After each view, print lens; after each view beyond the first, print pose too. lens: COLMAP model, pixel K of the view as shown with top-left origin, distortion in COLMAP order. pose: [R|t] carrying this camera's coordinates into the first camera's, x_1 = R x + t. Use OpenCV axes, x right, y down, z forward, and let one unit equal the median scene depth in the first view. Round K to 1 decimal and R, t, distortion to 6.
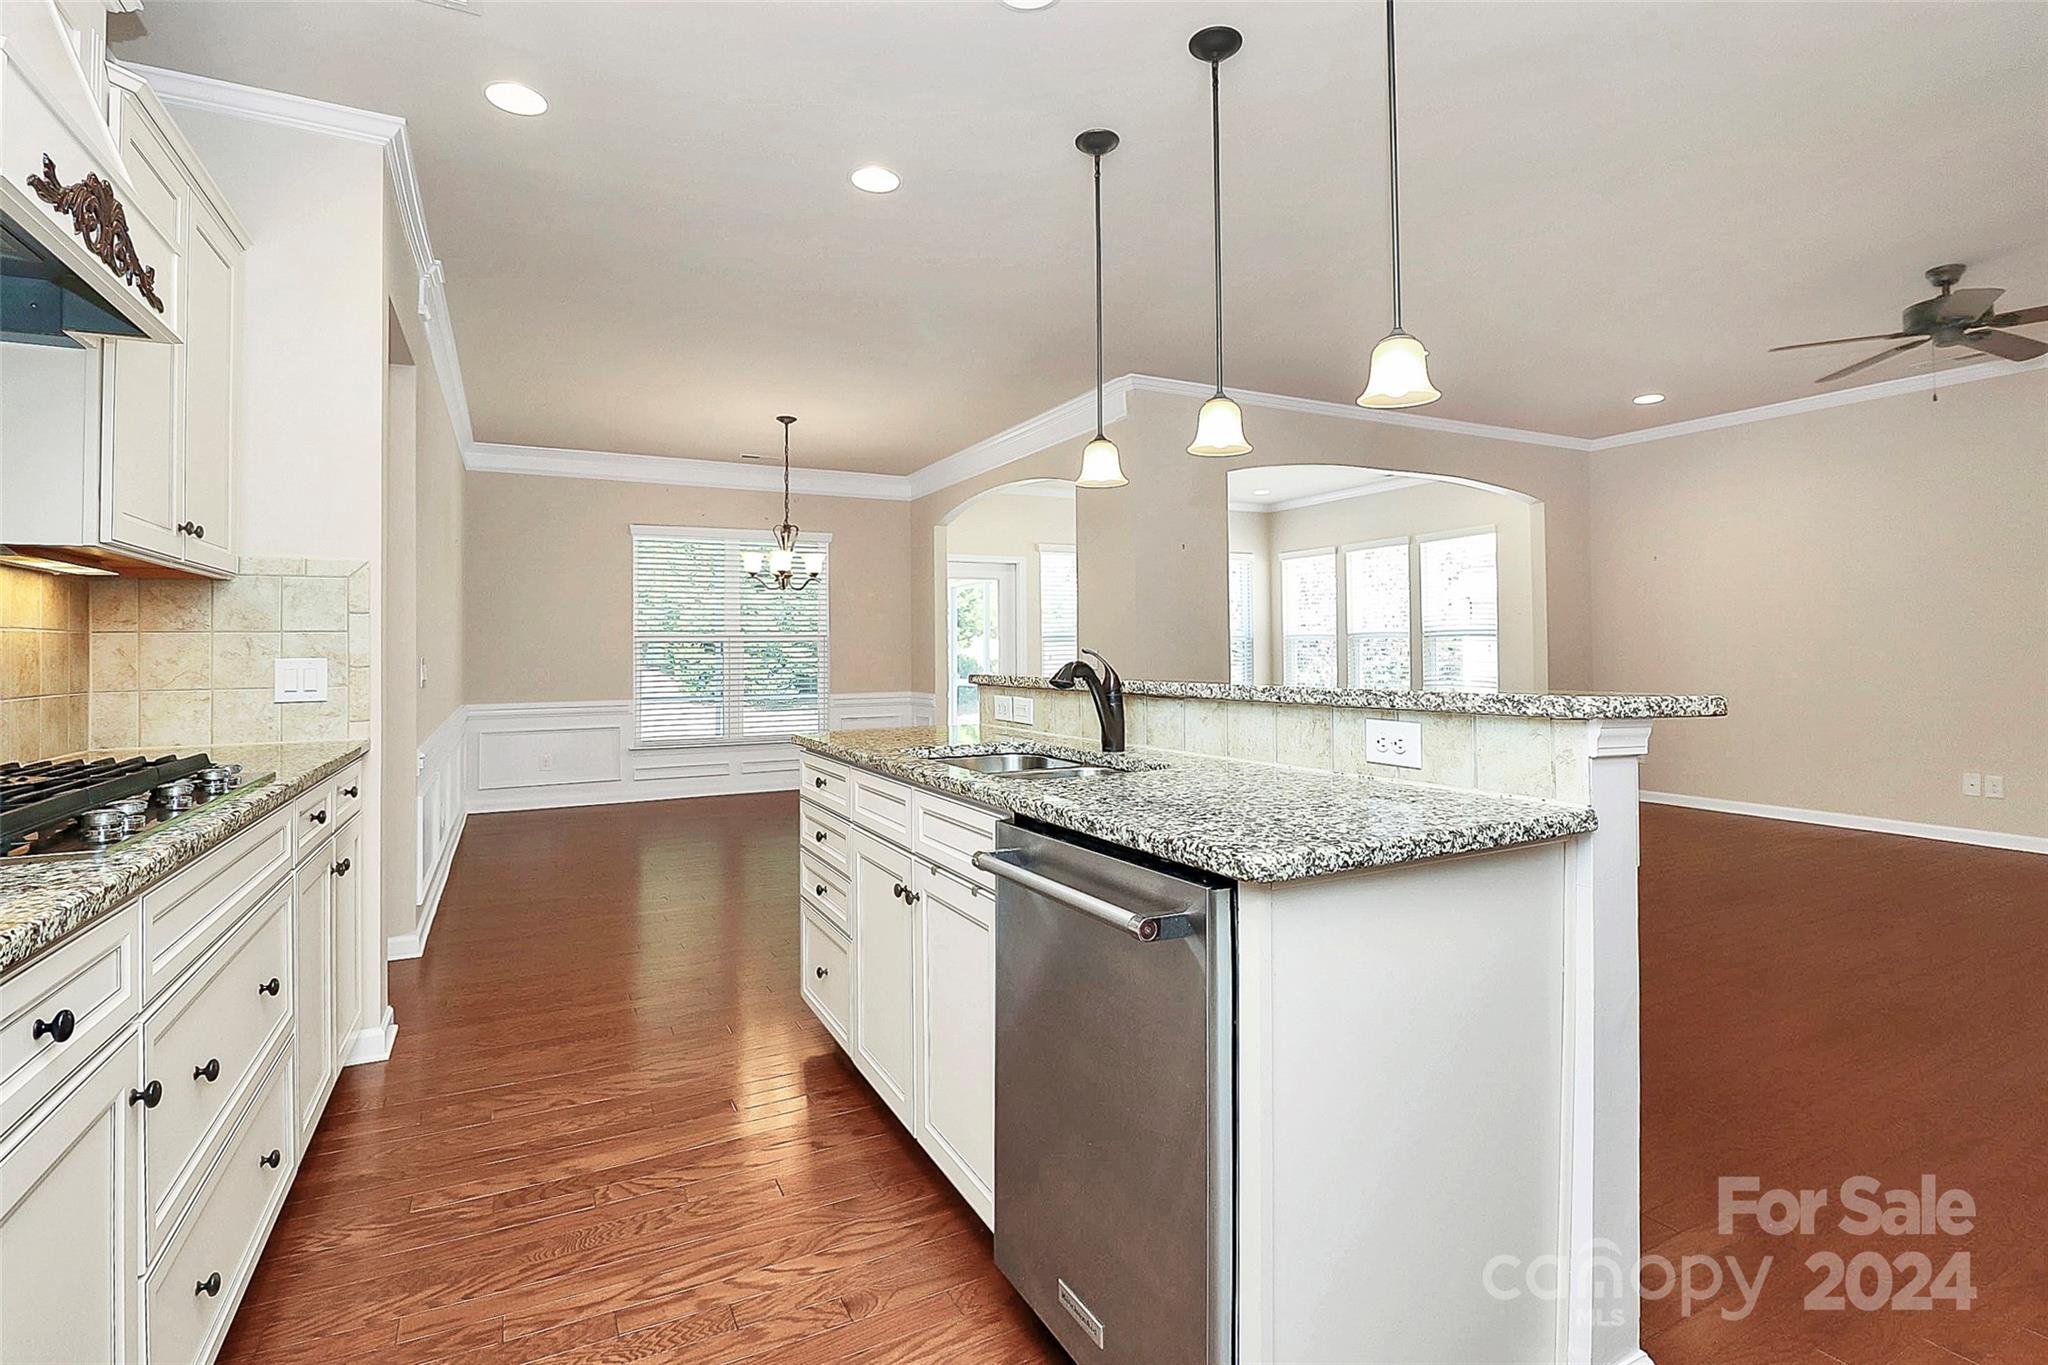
lens RADIAL K [[973.9, 0, 996.0], [0, 973.9, 637.4], [0, 0, 1]] dist [0.000349, -0.011061]
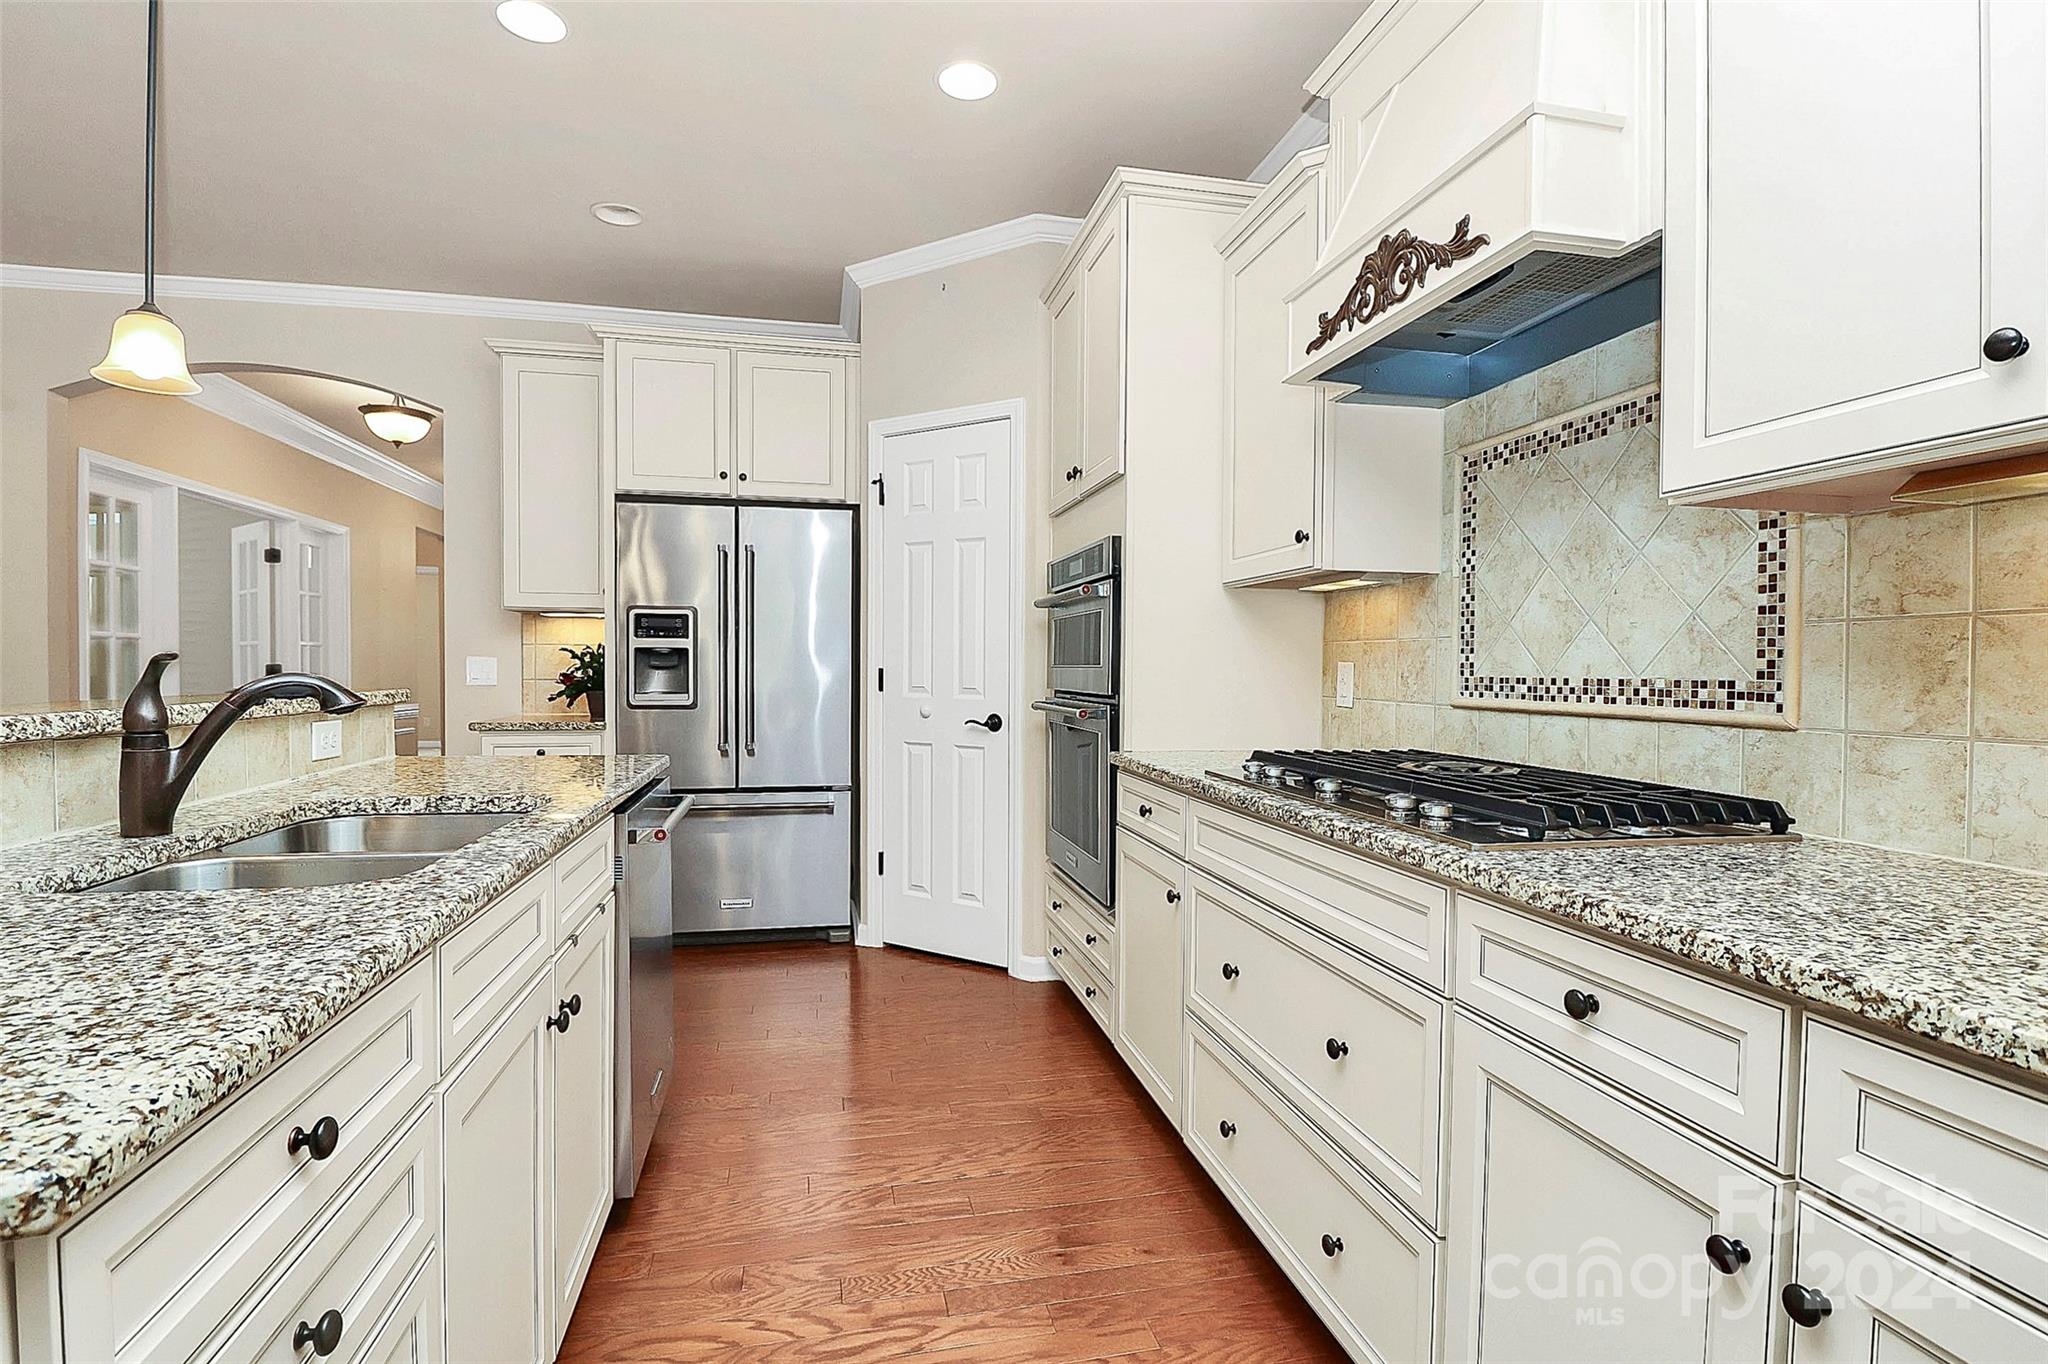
lens RADIAL K [[973.9, 0, 1025.9], [0, 973.9, 684.9], [0, 0, 1]] dist [0.000349, -0.011061]
pose [[-0.972573, -0.003844, 0.232566, -0.437136], [-0.003387, 0.999991, 0.002364, 0.024312], [-0.232573, 0.001512, -0.972578, 1.221517]]
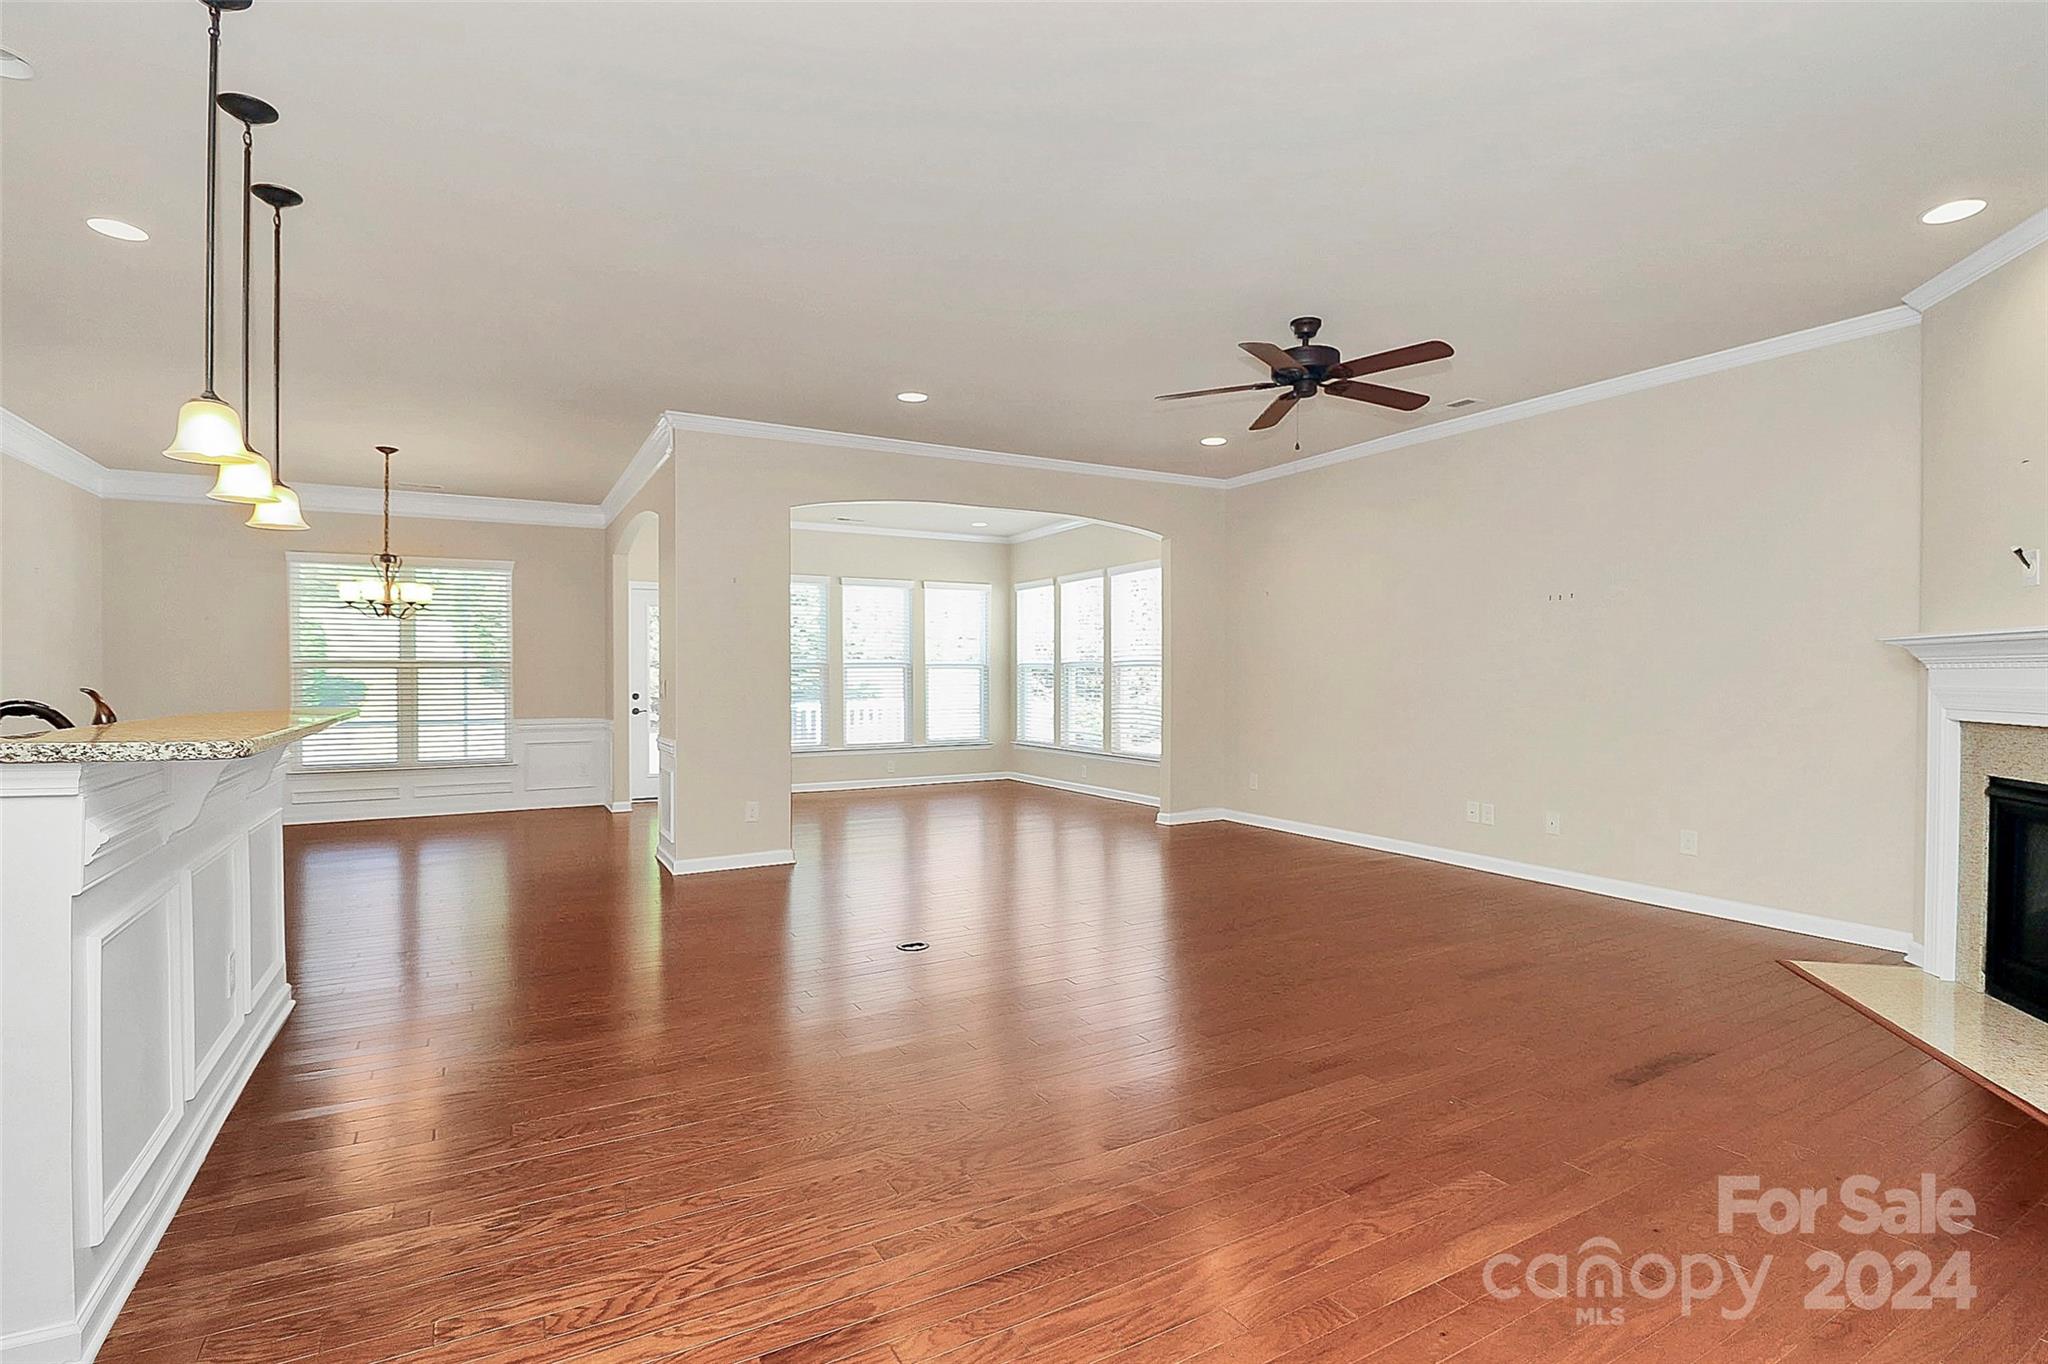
lens RADIAL K [[973.9, 0, 1024.5], [0, 973.9, 675.8], [0, 0, 1]] dist [0.000349, -0.011061]
pose [[0.998210, 0.003866, 0.059674, 0.922926], [-0.004913, 0.999836, 0.017411, -0.024577], [-0.059597, -0.017673, 0.998066, -0.118981]]
